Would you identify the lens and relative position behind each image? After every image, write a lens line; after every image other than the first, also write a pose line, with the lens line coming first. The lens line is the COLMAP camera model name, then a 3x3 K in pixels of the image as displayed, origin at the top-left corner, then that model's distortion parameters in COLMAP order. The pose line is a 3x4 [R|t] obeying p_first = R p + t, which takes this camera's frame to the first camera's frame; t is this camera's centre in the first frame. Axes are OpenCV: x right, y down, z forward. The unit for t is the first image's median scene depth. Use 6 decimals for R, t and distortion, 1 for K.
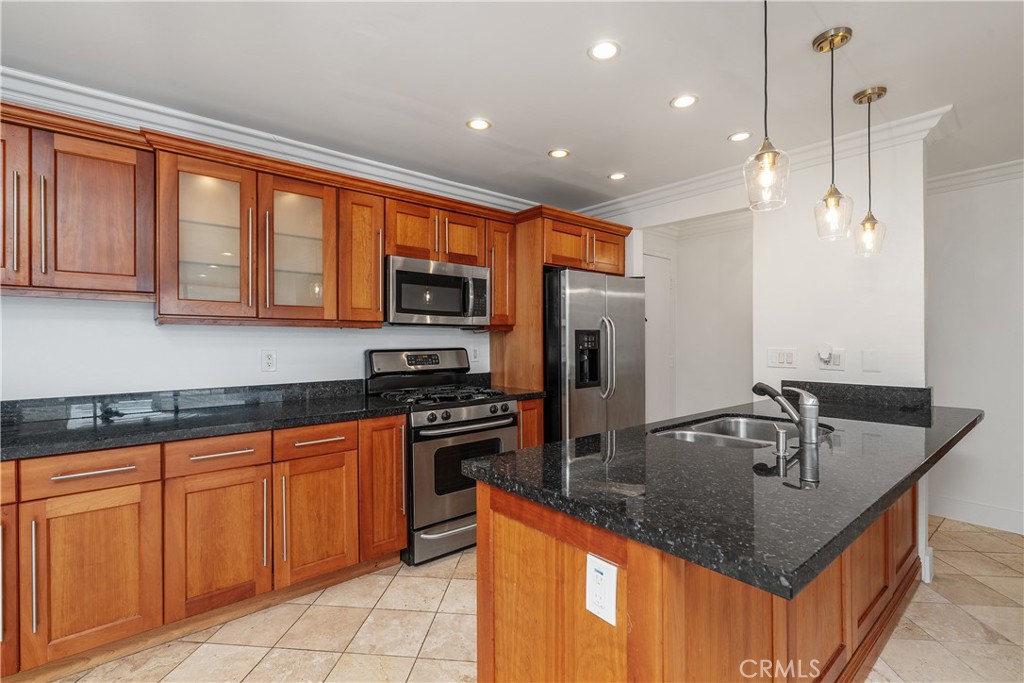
lens RADIAL K [[470.0, 0, 514.9], [0, 470.0, 340.2], [0, 0, 1]] dist [0.000524, 0.000158]
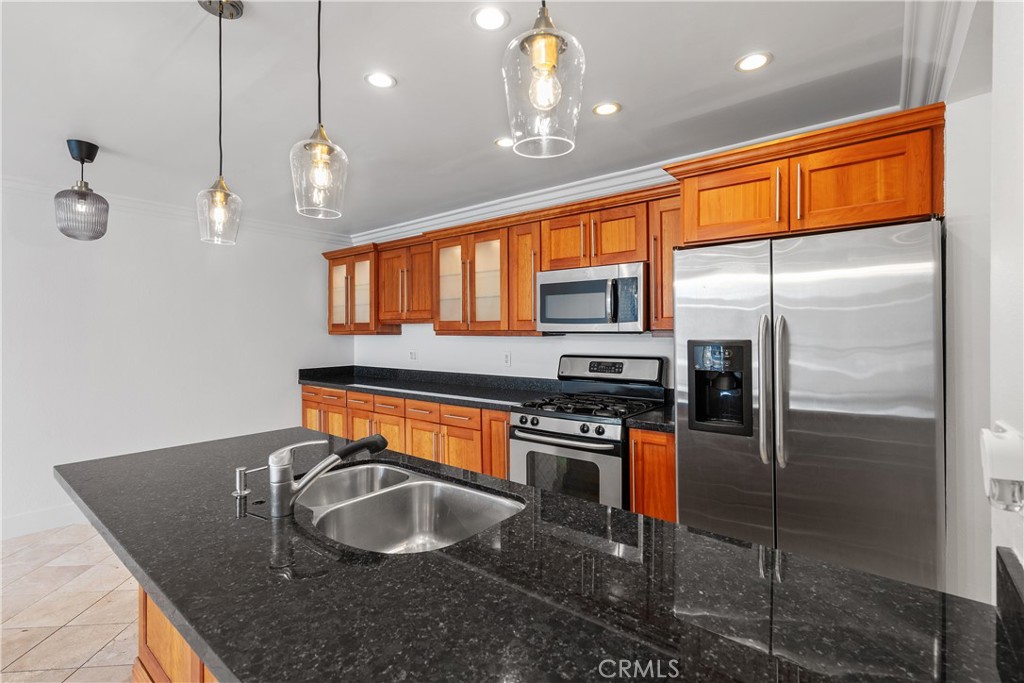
lens RADIAL K [[470.0, 0, 509.0], [0, 470.0, 335.2], [0, 0, 1]] dist [0.000524, 0.000158]
pose [[0.192033, 0.008851, -0.981349, 0.808397], [0.002764, 0.999950, 0.009559, -0.039158], [0.981385, -0.004548, 0.191999, 0.696173]]
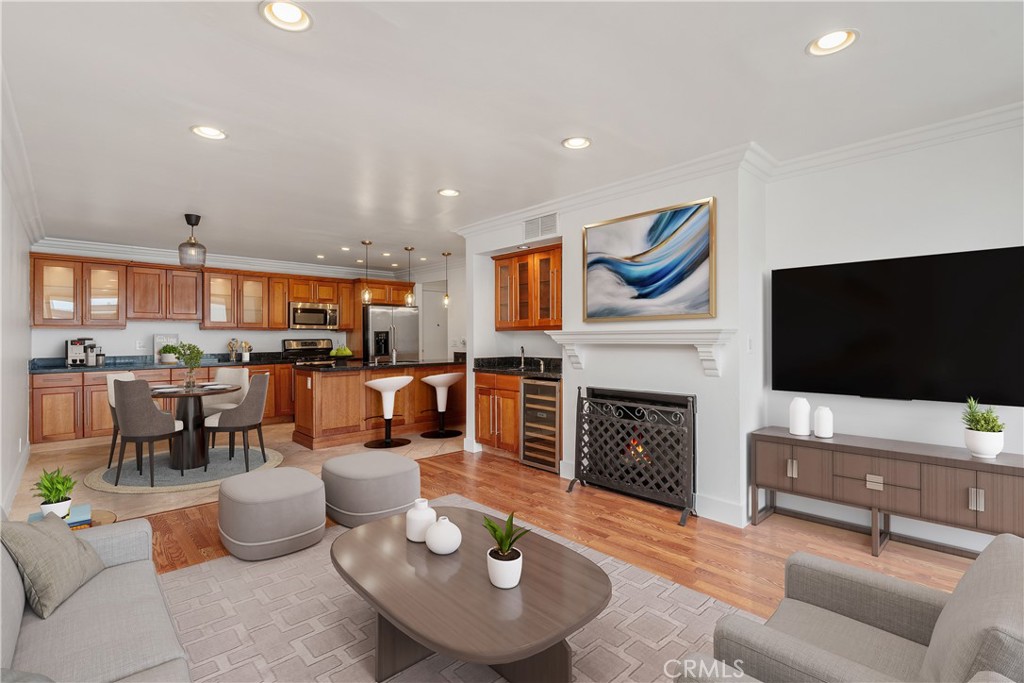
lens RADIAL K [[470.0, 0, 506.0], [0, 470.0, 337.4], [0, 0, 1]] dist [0.000524, 0.000158]
pose [[0.999257, 0.001942, 0.038492, 0.775664], [-0.002065, 0.999993, 0.003157, 0.000165], [-0.038485, -0.003234, 0.999254, -1.528711]]
